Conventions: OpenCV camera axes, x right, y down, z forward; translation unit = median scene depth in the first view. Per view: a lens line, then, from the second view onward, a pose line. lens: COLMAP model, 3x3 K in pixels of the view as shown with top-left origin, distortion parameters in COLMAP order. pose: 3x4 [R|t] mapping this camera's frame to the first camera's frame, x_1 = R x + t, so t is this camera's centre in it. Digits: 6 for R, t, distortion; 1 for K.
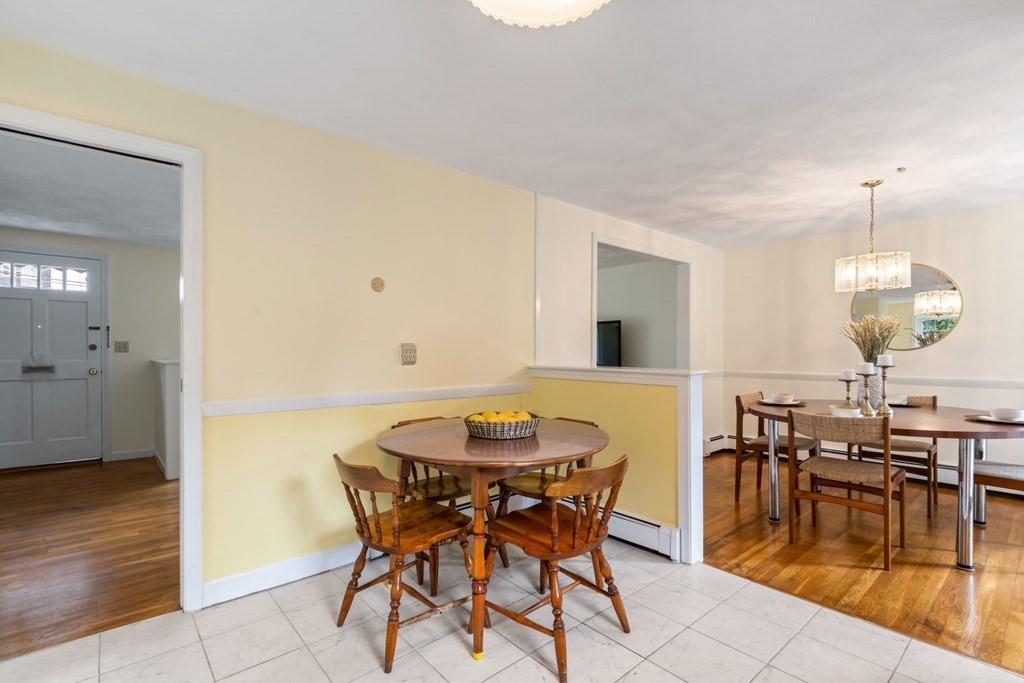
lens RADIAL K [[479.0, 0, 506.3], [0, 479.0, 349.3], [0, 0, 1]] dist [-0.001113, 0.000204]
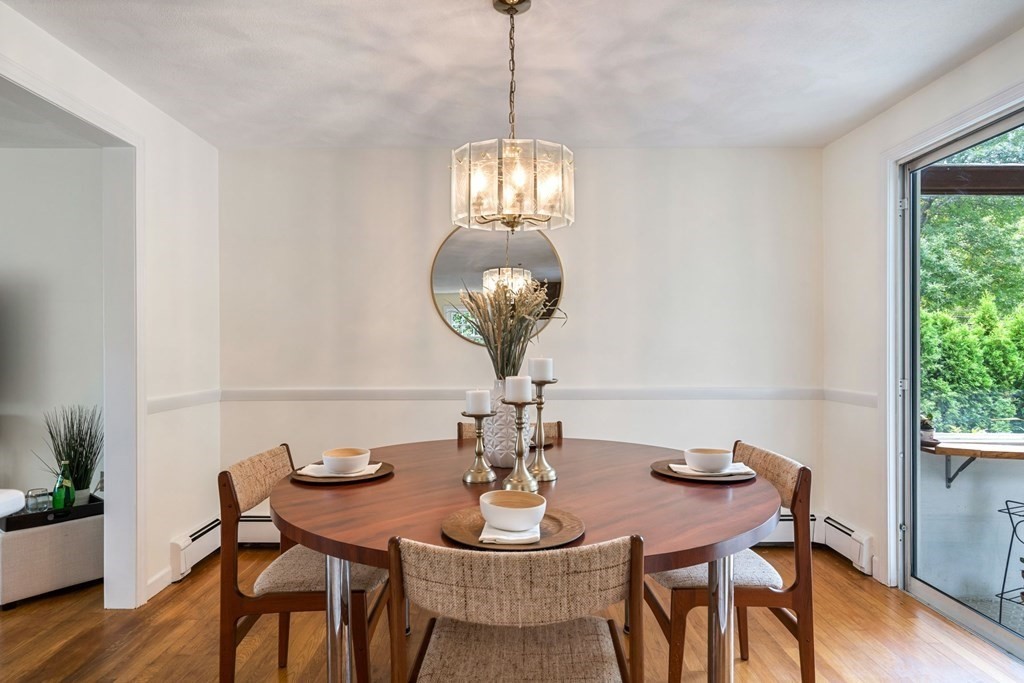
lens RADIAL K [[600.2, 0, 512.0], [0, 600.2, 341.5], [0, 0, 1]] dist [-0.002751, -0.000364]
pose [[0.655838, -0.001869, 0.754900, 0.302881], [0.005438, 0.999983, -0.002249, -0.003818], [-0.754882, 0.005580, 0.655837, 0.601450]]
